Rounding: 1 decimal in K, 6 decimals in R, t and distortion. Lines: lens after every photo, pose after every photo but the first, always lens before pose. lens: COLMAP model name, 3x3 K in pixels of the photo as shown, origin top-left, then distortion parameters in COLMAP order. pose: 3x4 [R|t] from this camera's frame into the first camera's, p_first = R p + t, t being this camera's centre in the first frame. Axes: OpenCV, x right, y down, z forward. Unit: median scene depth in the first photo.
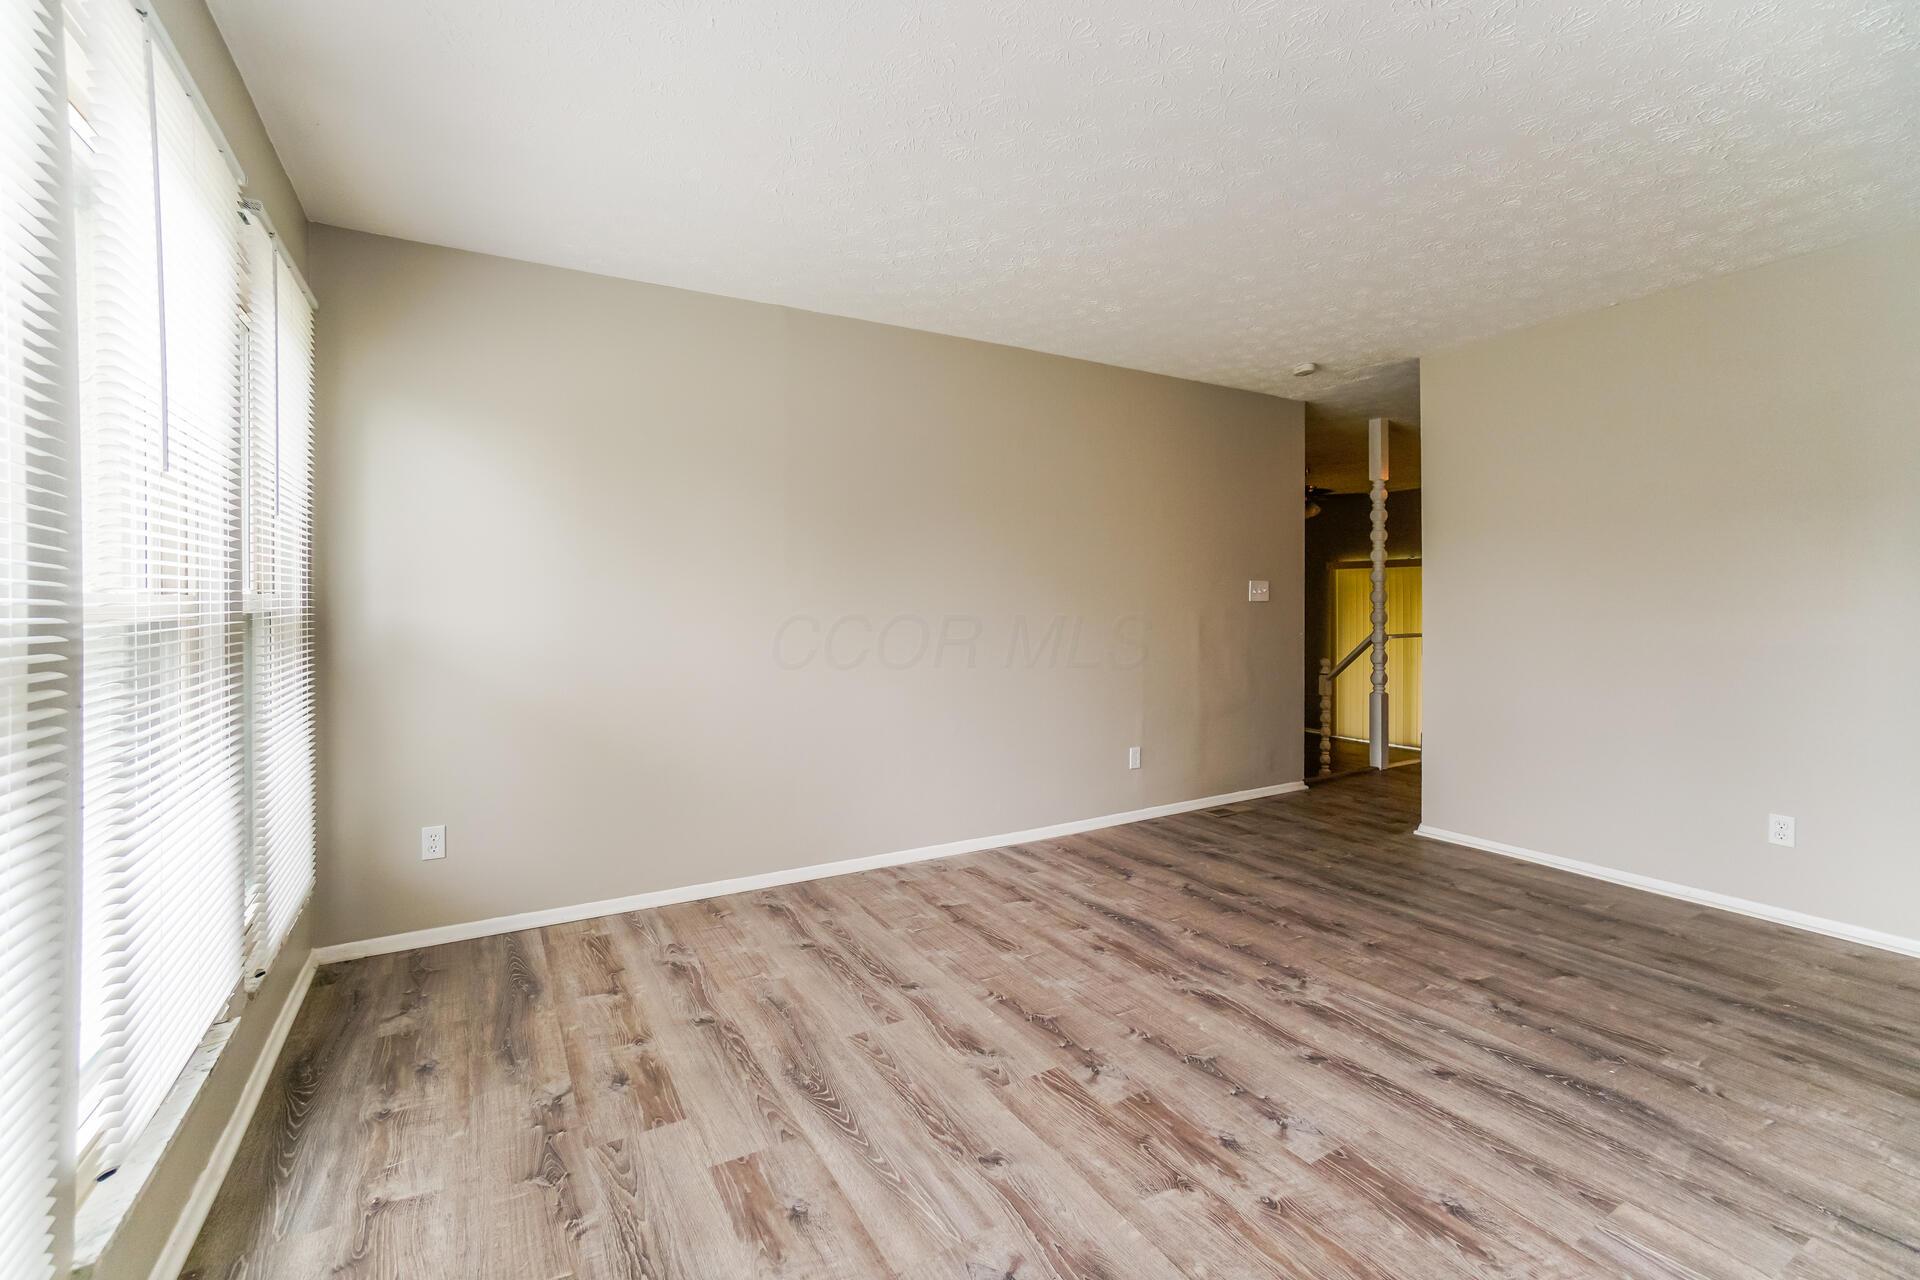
lens RADIAL K [[830.9, 0, 920.7], [0, 830.9, 609.7], [0, 0, 1]] dist [-0.036546, 0.022549]
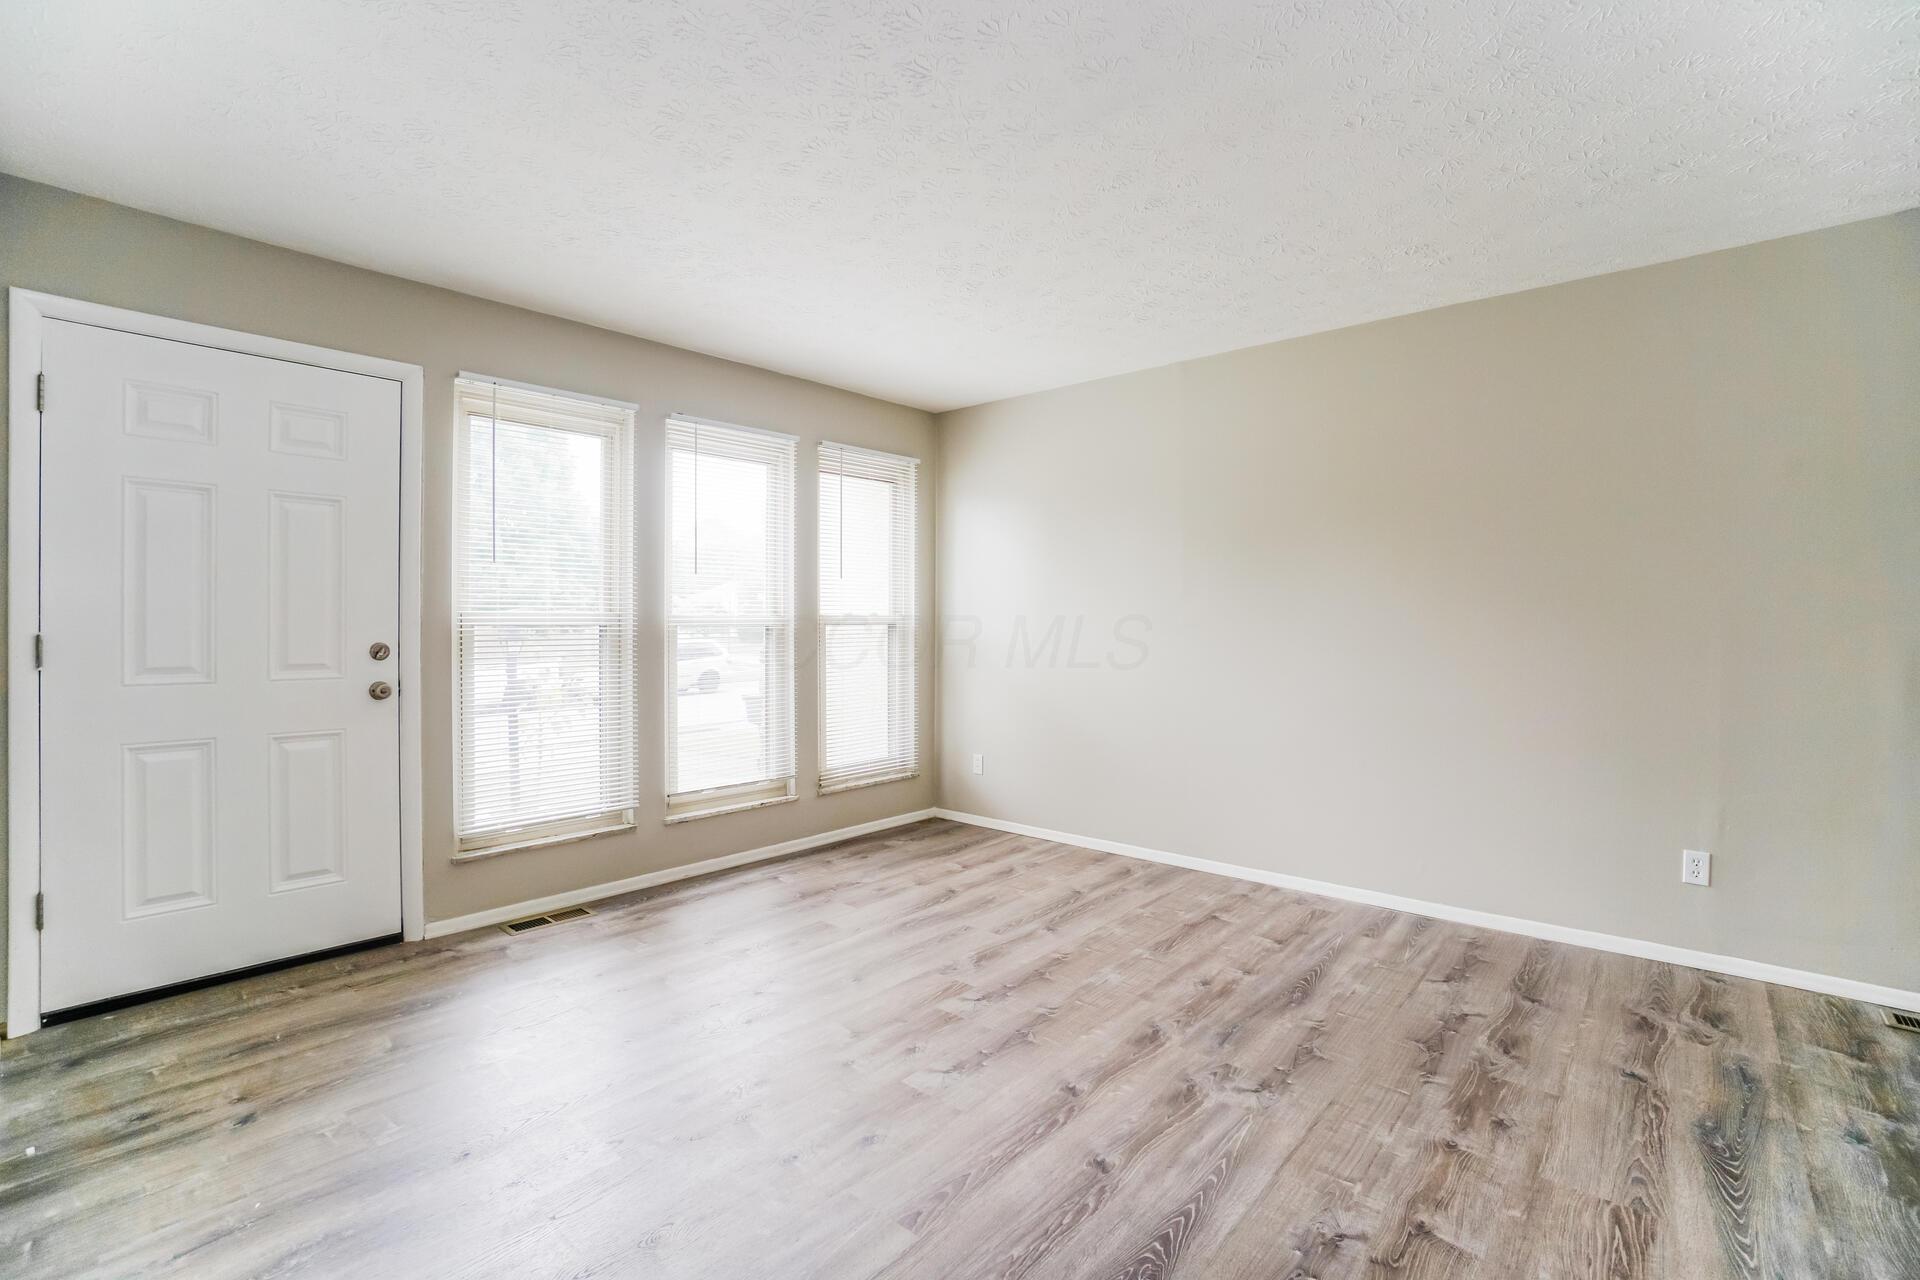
lens RADIAL K [[848.8, 0, 947.1], [0, 848.8, 630.3], [0, 0, 1]] dist [-0.067332, 0.025625]
pose [[0.311823, 0.010735, -0.950080, 1.082875], [-0.008818, 0.999926, 0.008404, 0.002871], [0.950099, 0.005757, 0.311895, 0.444960]]
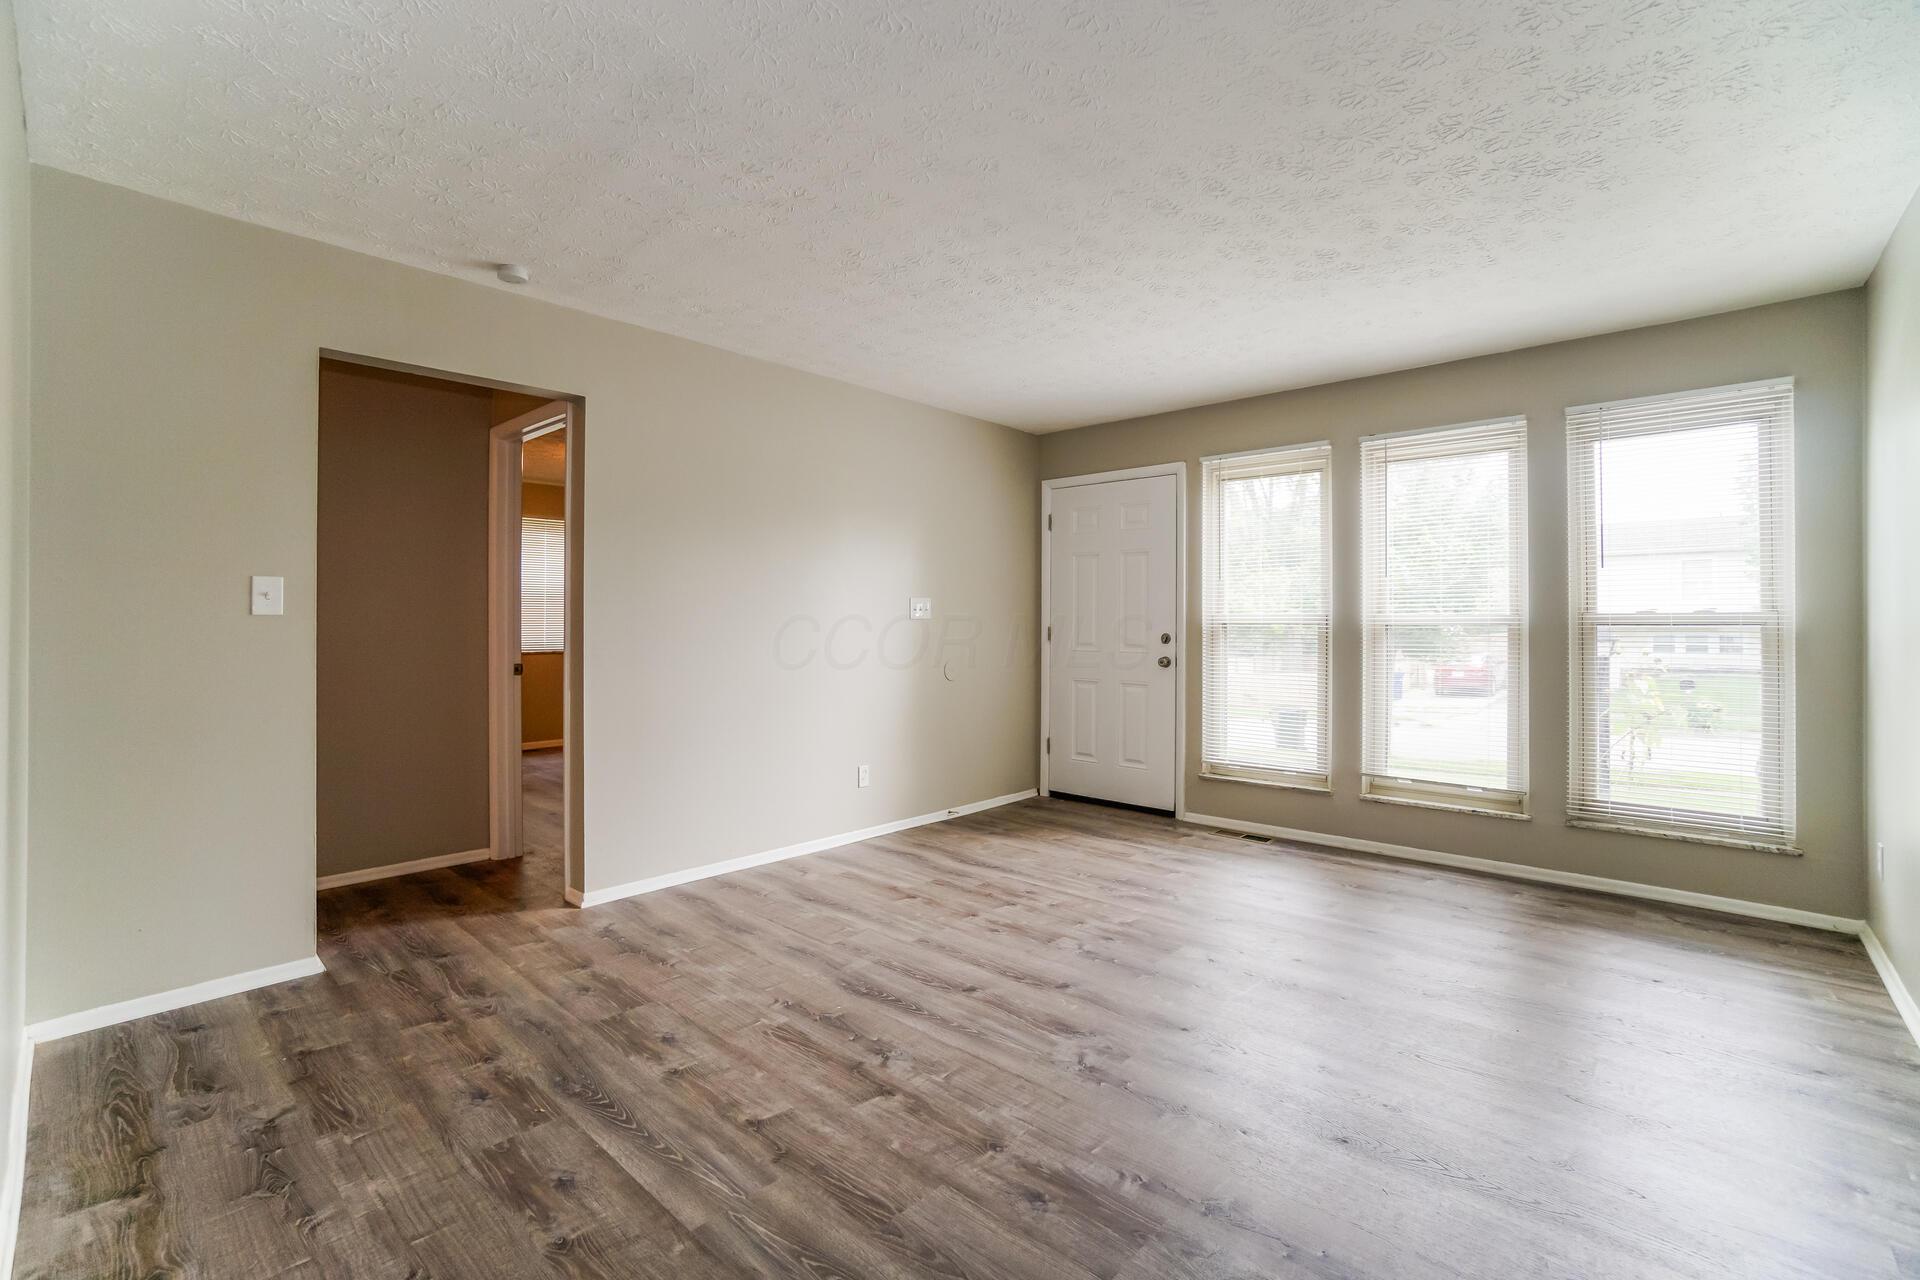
lens RADIAL K [[804.0, 0, 956.8], [0, 804.0, 612.0], [0, 0, 1]] dist [-0.001779, -0.000068]
pose [[-0.944455, -0.002718, -0.328630, 0.823004], [-0.001802, 0.999994, -0.003091, -0.006134], [0.328637, -0.002327, -0.944454, 1.666336]]
